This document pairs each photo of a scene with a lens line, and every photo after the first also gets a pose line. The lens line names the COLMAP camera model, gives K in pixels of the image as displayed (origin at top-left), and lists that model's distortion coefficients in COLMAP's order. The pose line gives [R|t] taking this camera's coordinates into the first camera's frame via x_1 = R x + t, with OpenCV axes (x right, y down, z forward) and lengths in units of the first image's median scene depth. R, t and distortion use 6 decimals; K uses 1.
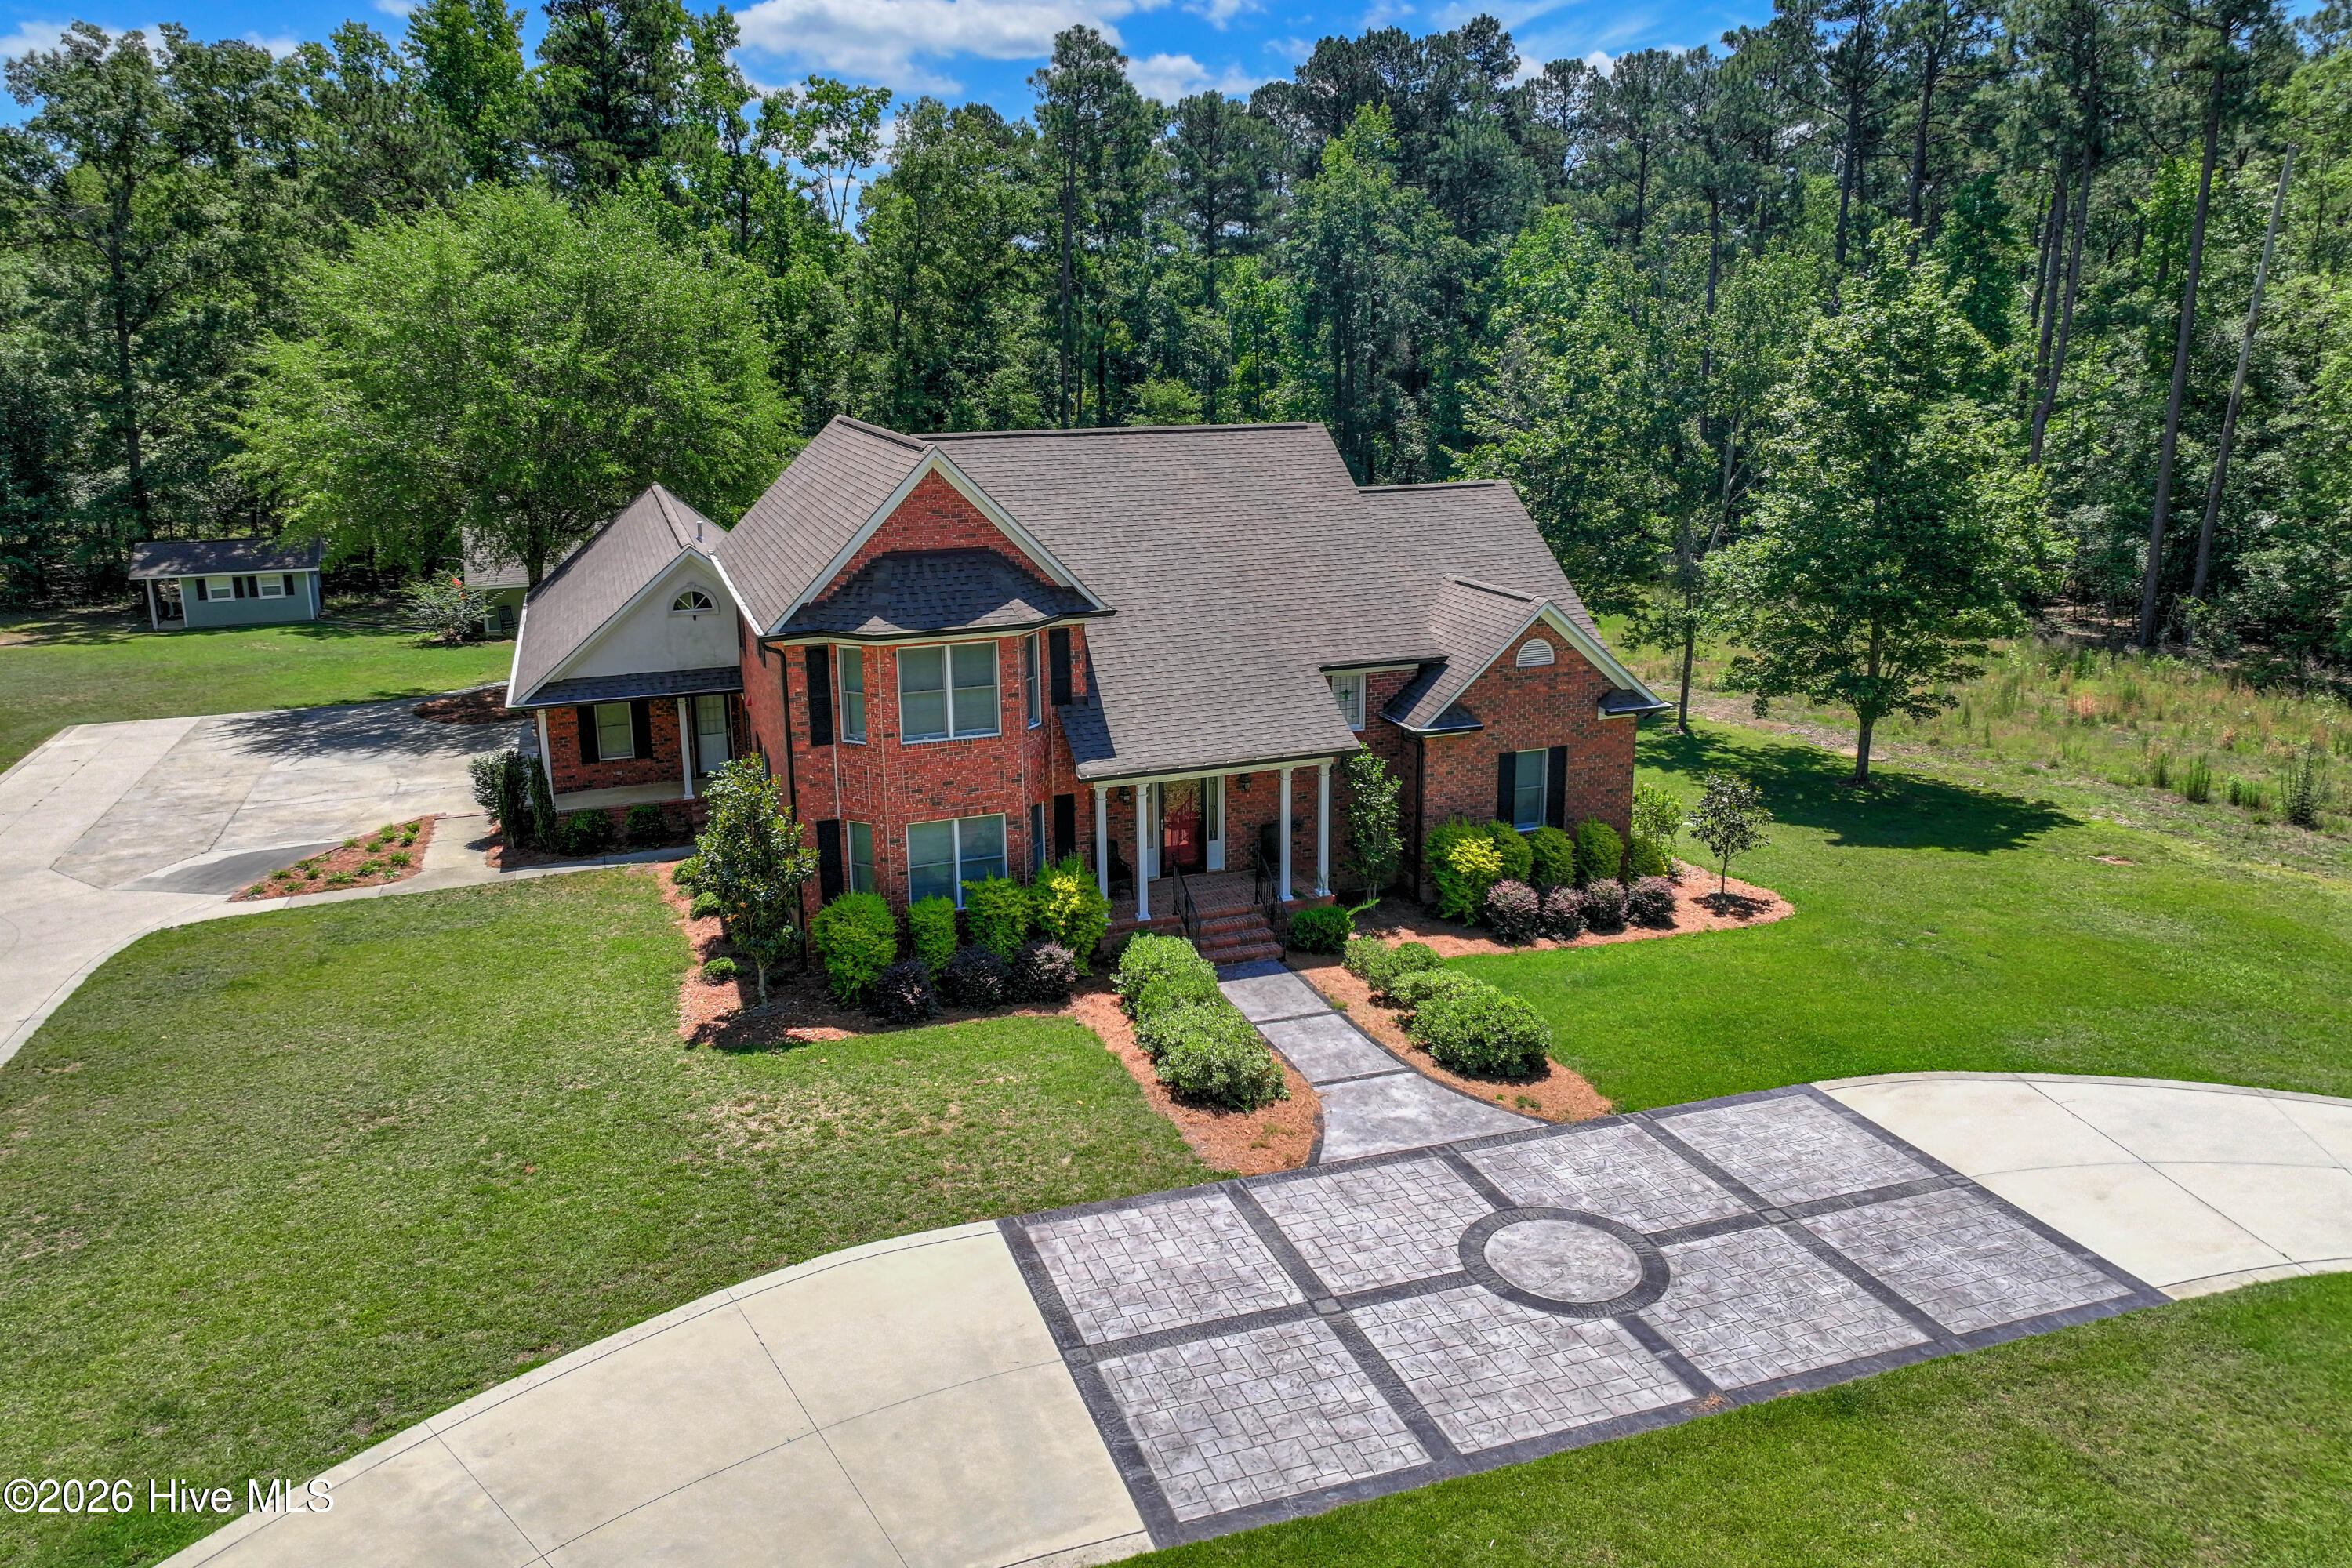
lens RADIAL K [[1658.3, 0, 1183.7], [0, 1658.3, 688.7], [0, 0, 1]] dist [0.003058, 0.004706]
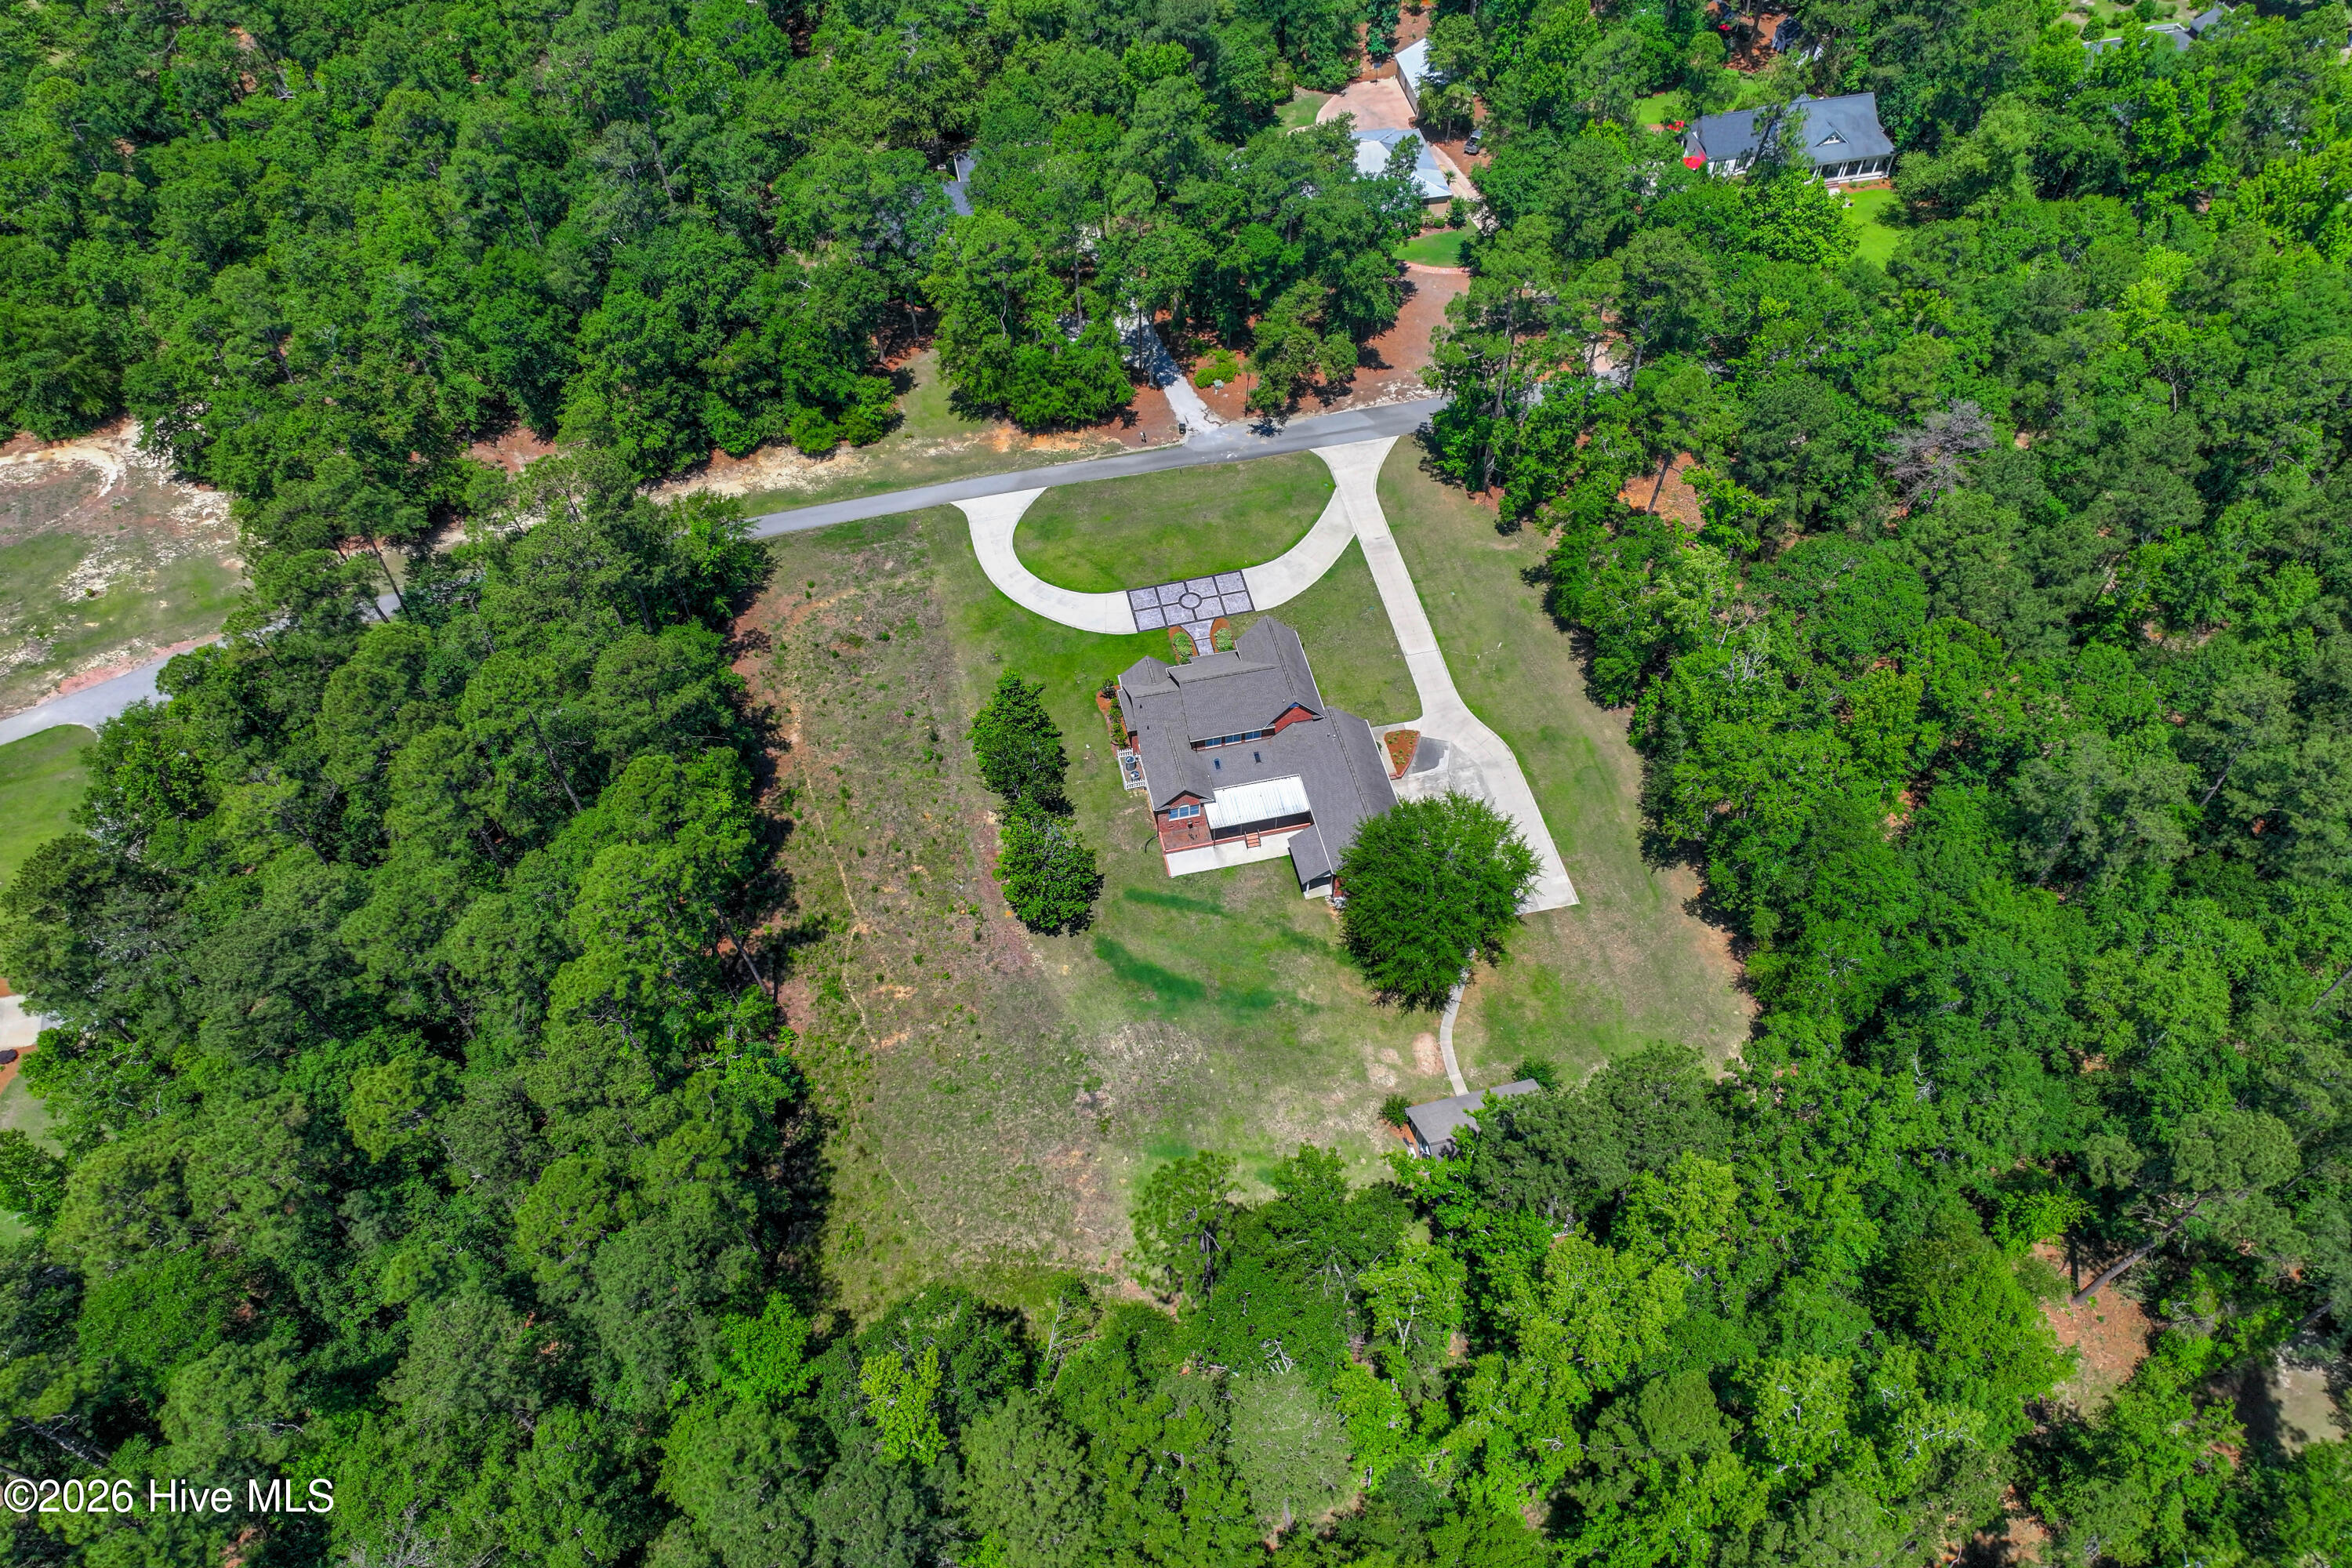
lens RADIAL K [[1636.6, 0, 1187.8], [0, 1636.6, 791.5], [0, 0, 1]] dist [0.001794, 0.001891]
pose [[-0.991783, -0.092504, 0.088376, -0.437764], [0.039222, 0.437670, 0.898280, -4.991957], [-0.121774, 0.894364, -0.430446, 4.035060]]
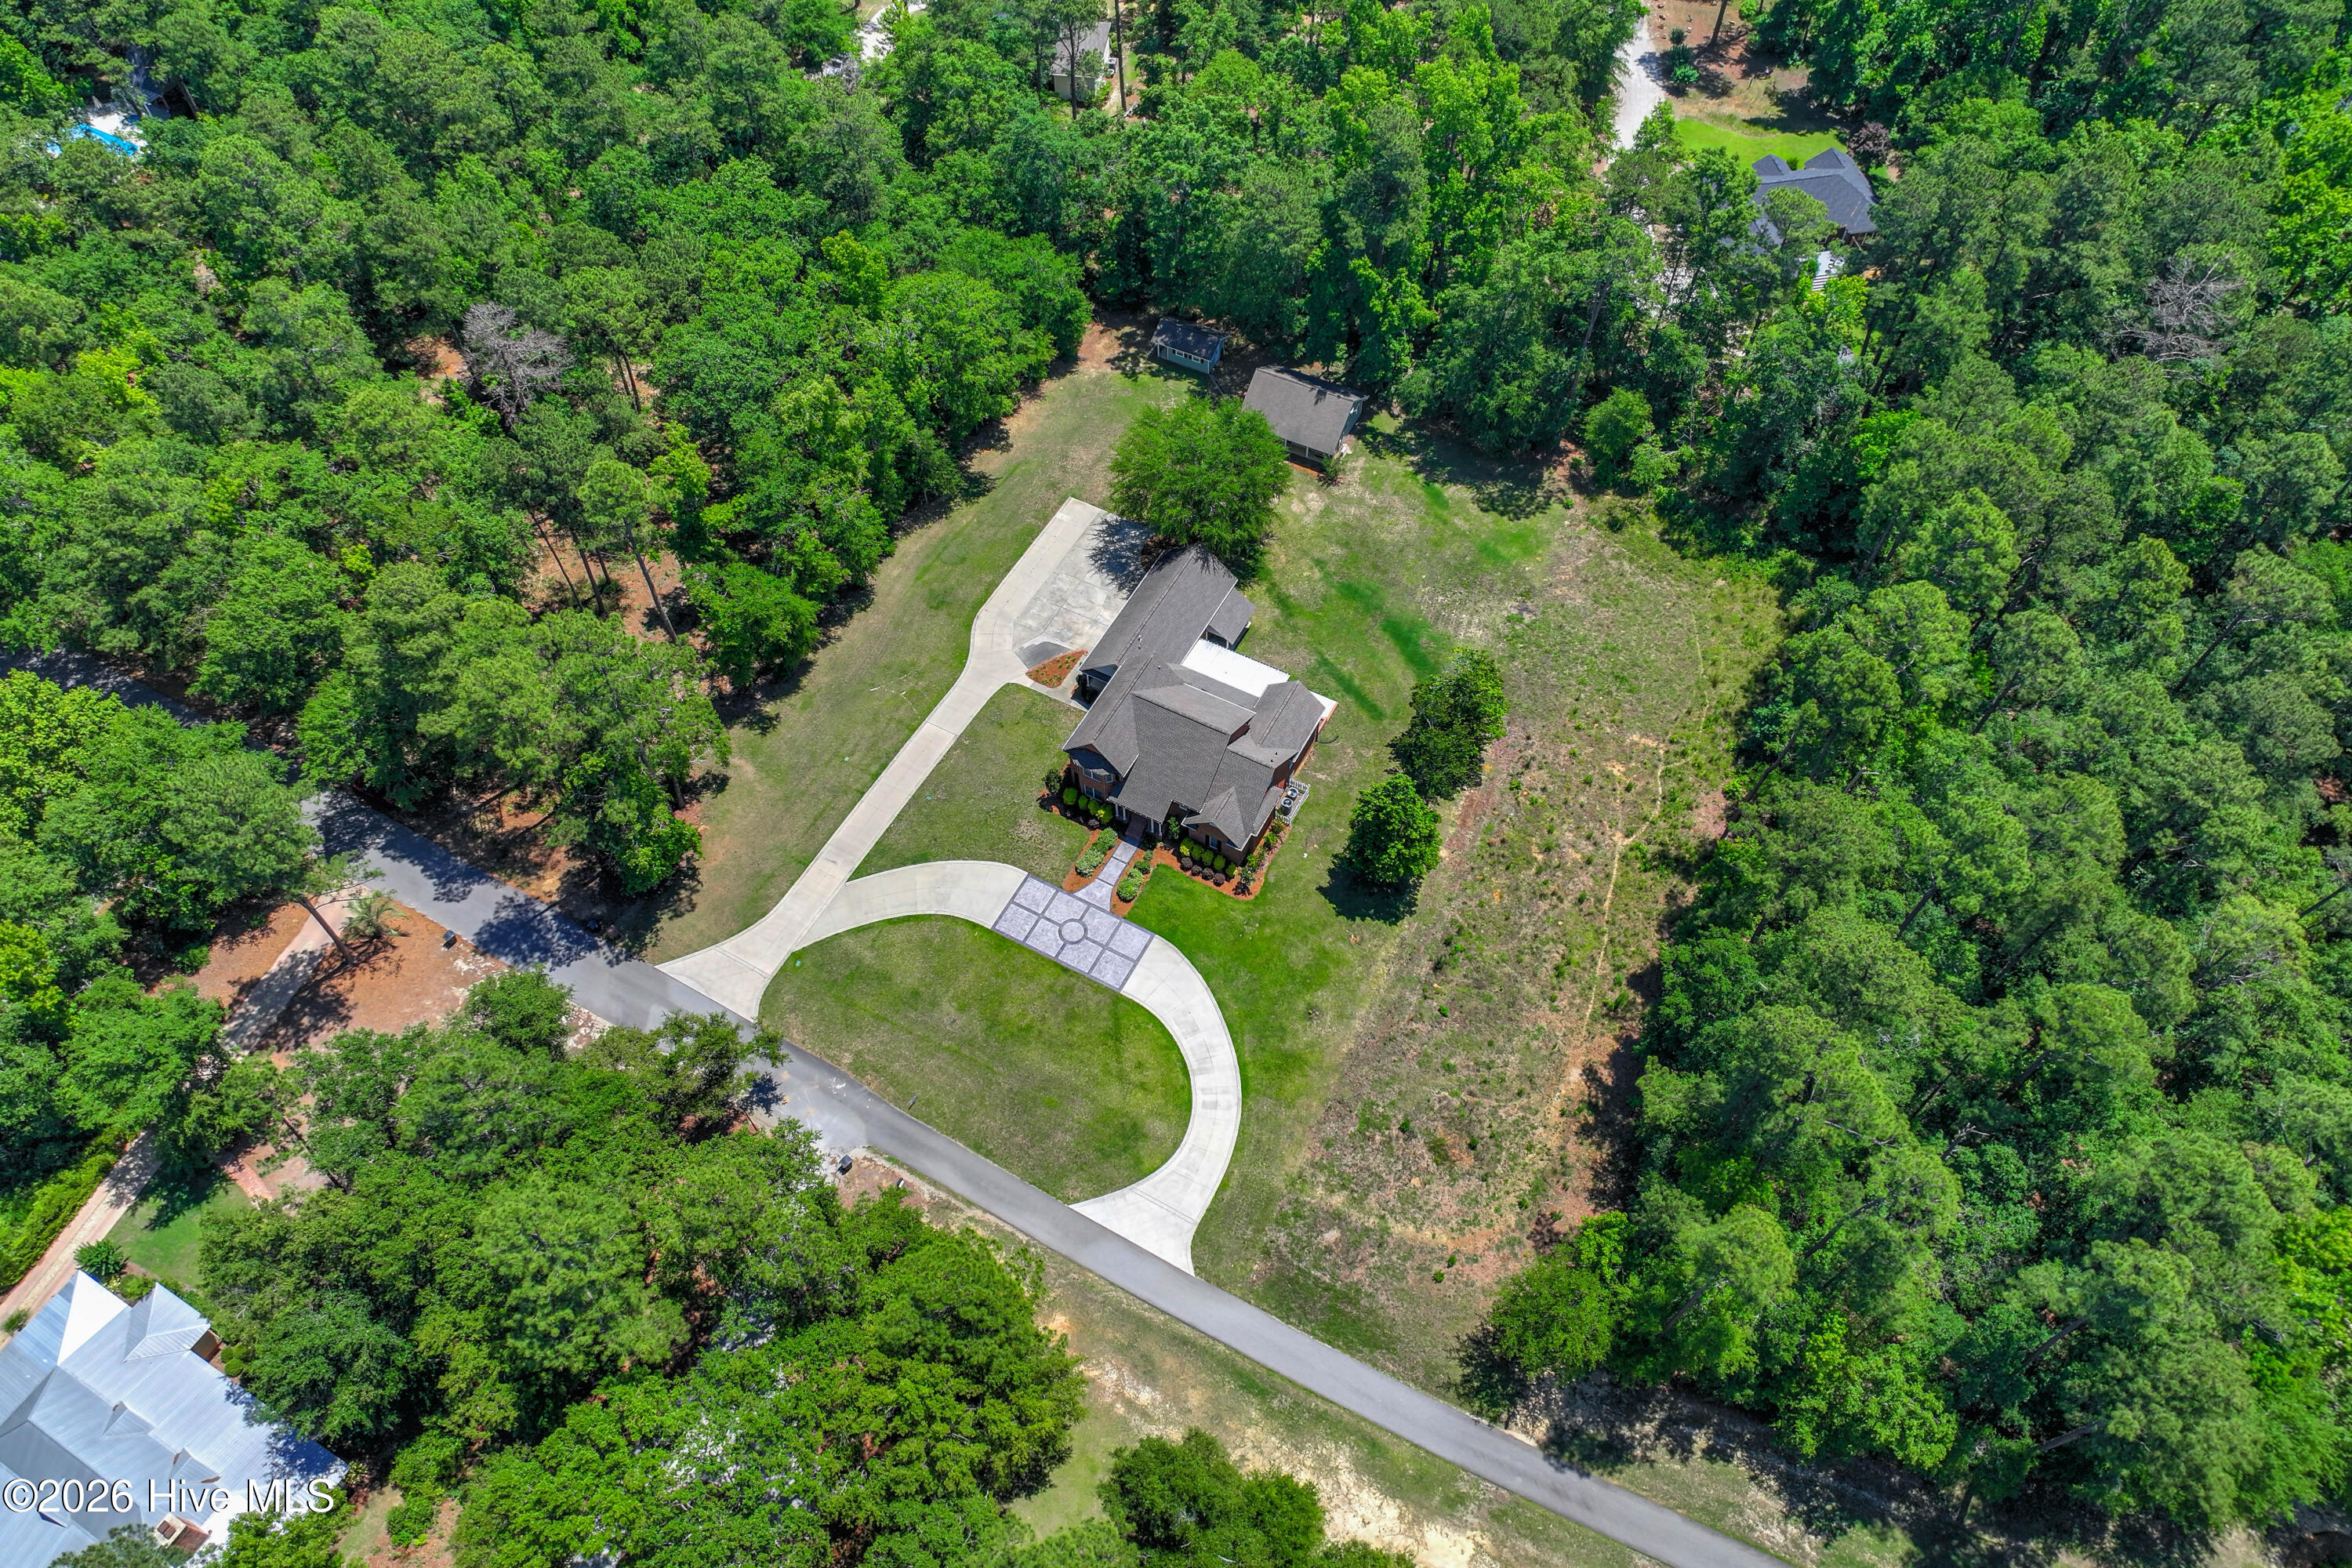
lens RADIAL K [[1584.6, 0, 1176.0], [0, 1584.6, 784.0], [0, 0, 1]] dist [0.002051, 0.000288]
pose [[0.669479, 0.618371, -0.411601, 2.090408], [-0.159265, 0.660701, 0.733559, -3.649644], [0.725557, -0.425549, 0.540810, -1.470614]]
